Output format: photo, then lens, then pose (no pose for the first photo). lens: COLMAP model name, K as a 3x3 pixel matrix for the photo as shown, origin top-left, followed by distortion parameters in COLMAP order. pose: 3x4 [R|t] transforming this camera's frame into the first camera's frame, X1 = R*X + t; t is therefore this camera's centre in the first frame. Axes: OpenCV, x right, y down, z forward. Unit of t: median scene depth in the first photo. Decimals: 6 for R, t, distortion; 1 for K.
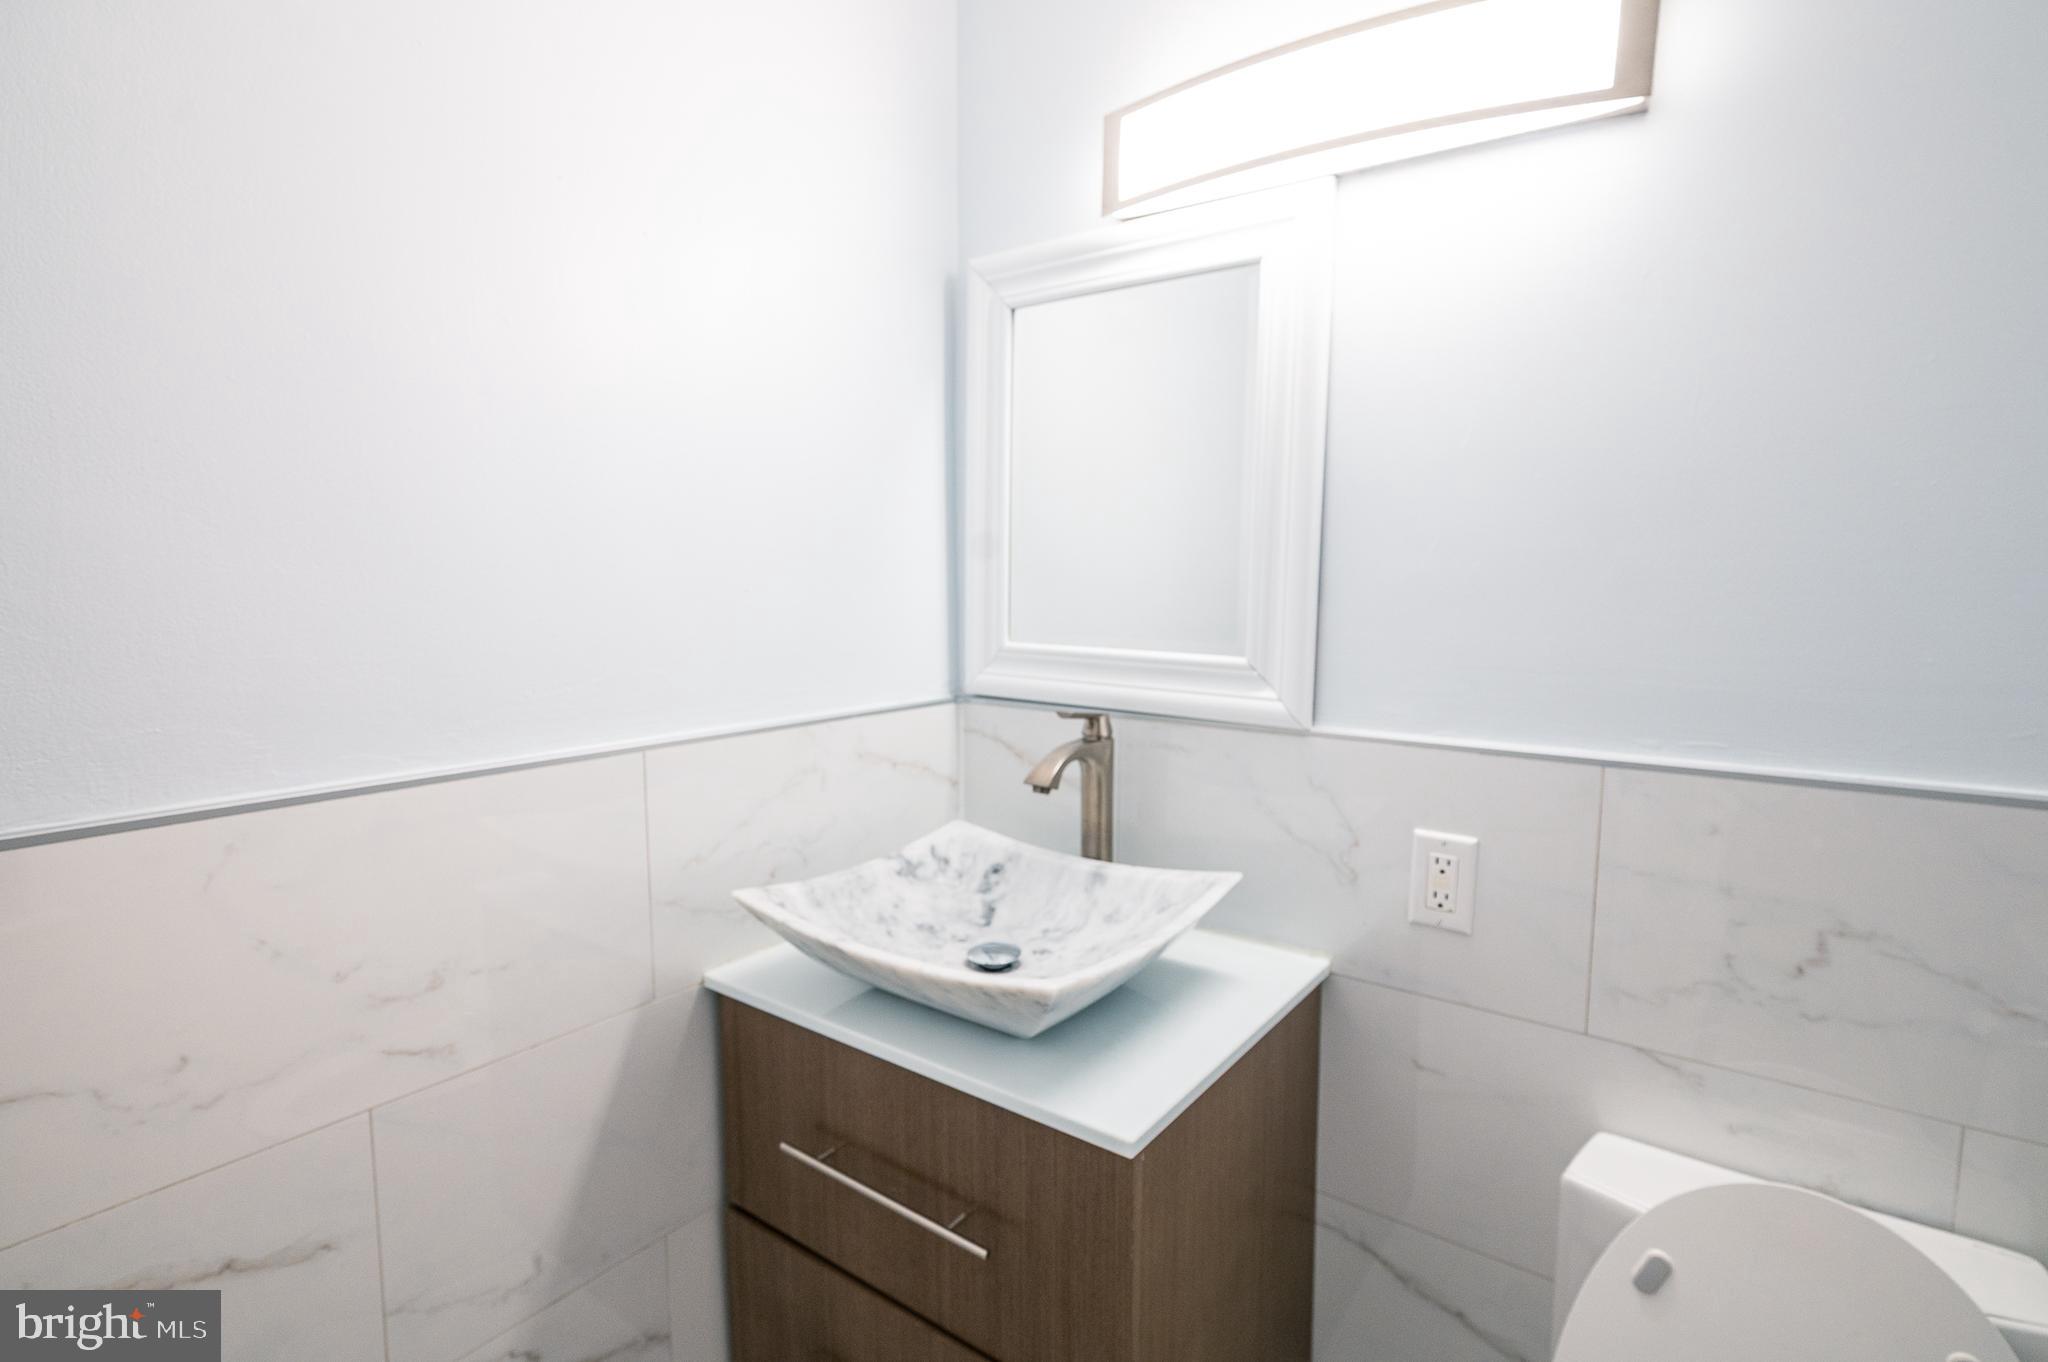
lens RADIAL K [[1014.4, 0, 1023.0], [0, 1014.4, 675.9], [0, 0, 1]] dist [0.000986, 0.003055]
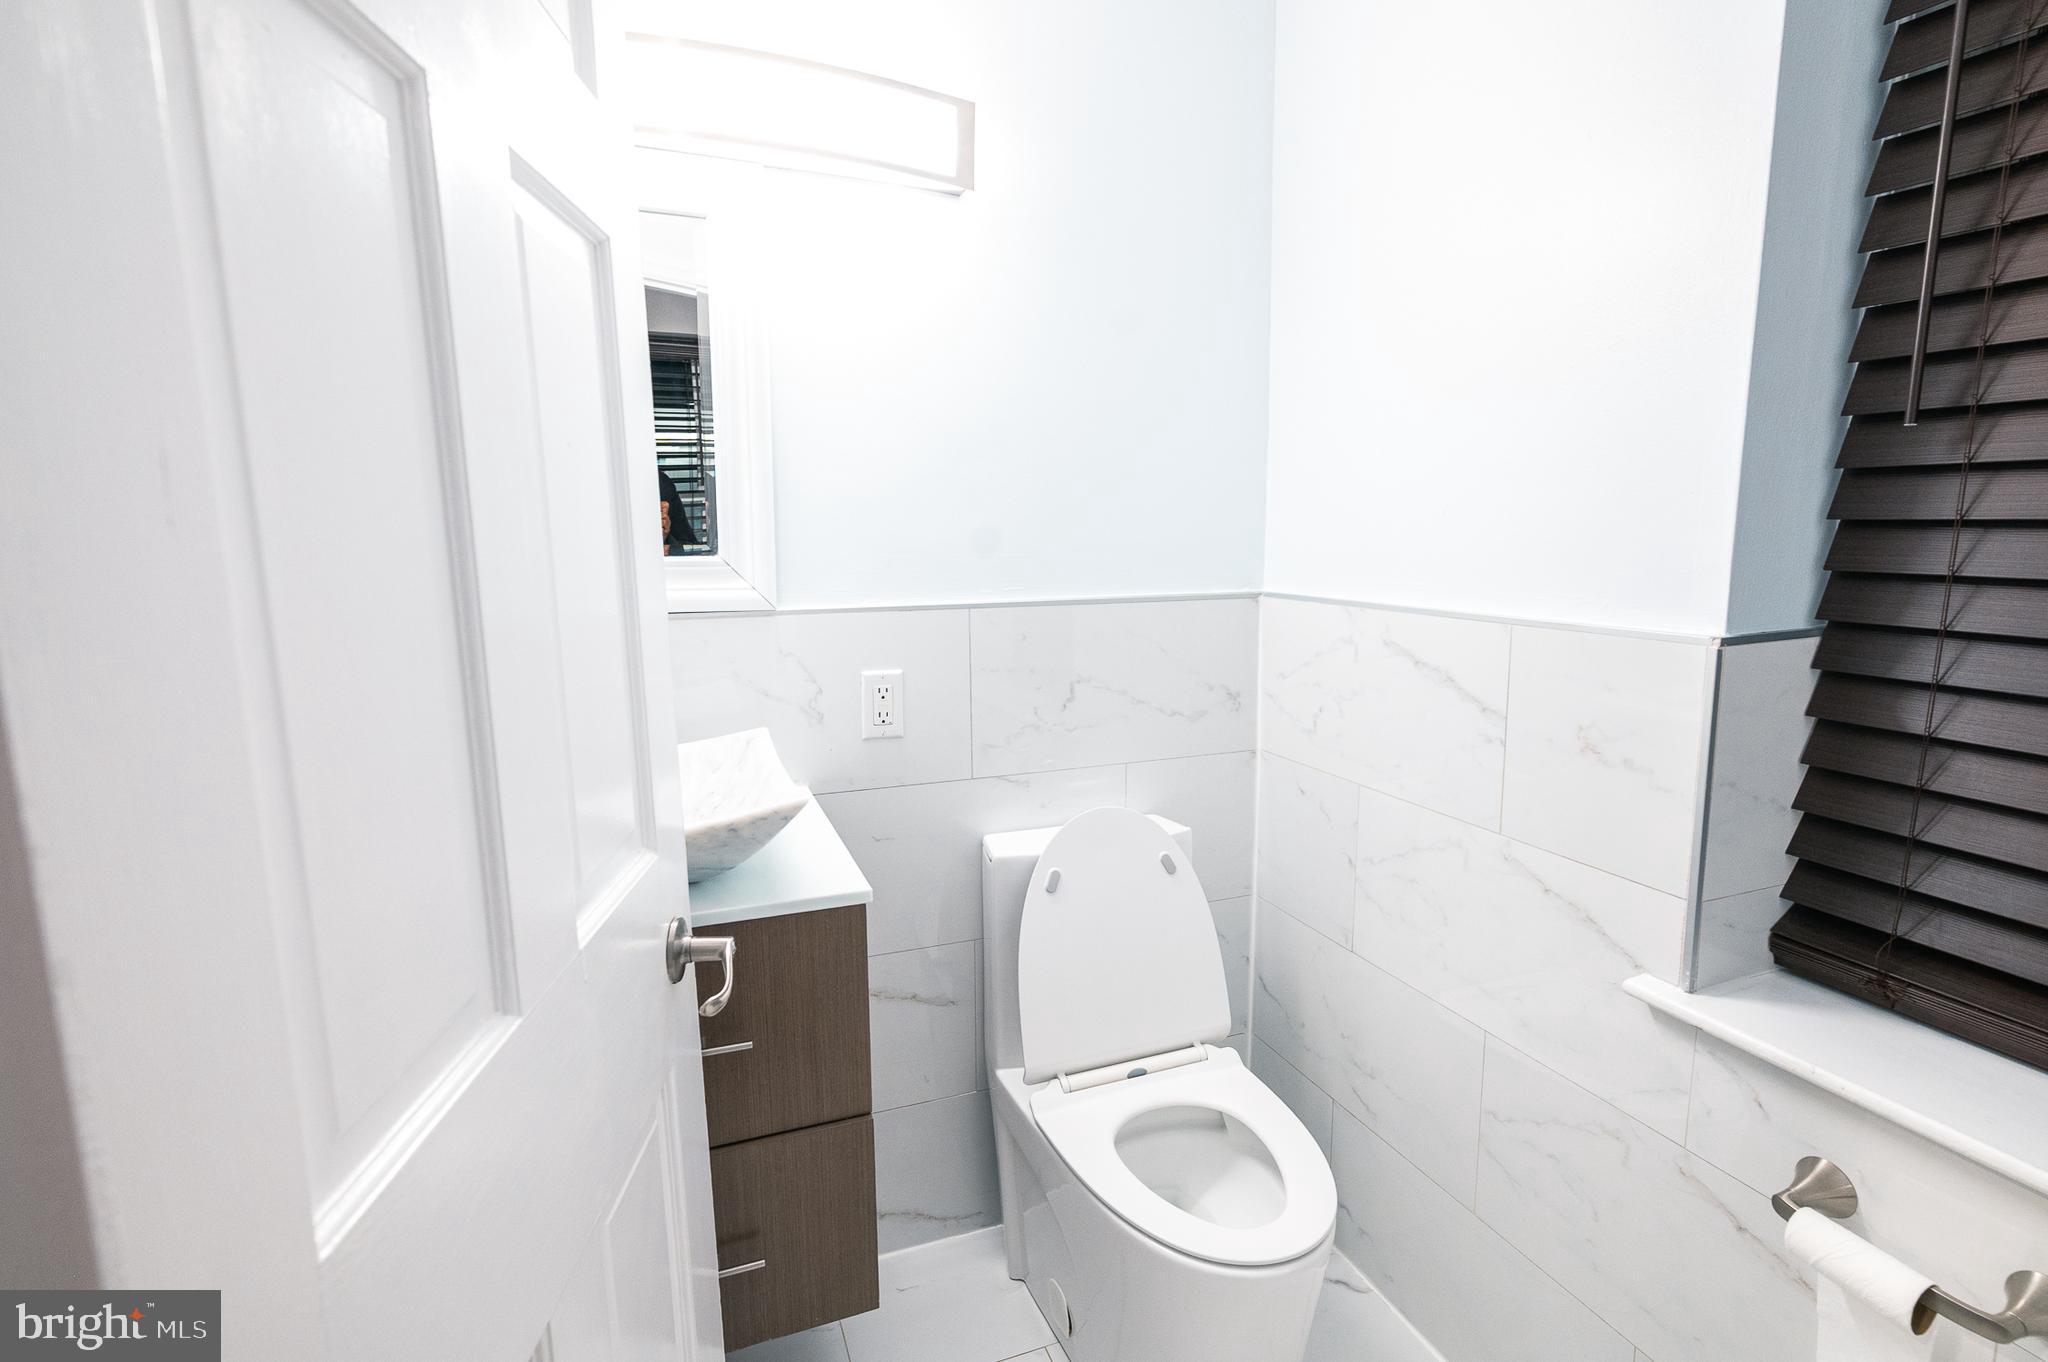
lens RADIAL K [[1014.4, 0, 1037.0], [0, 1014.4, 689.1], [0, 0, 1]] dist [0.000986, 0.003055]
pose [[0.512144, -0.134648, 0.848279, -0.686331], [0.095067, 0.990454, 0.099819, 0.059566], [-0.853622, 0.029522, 0.520056, 0.072182]]
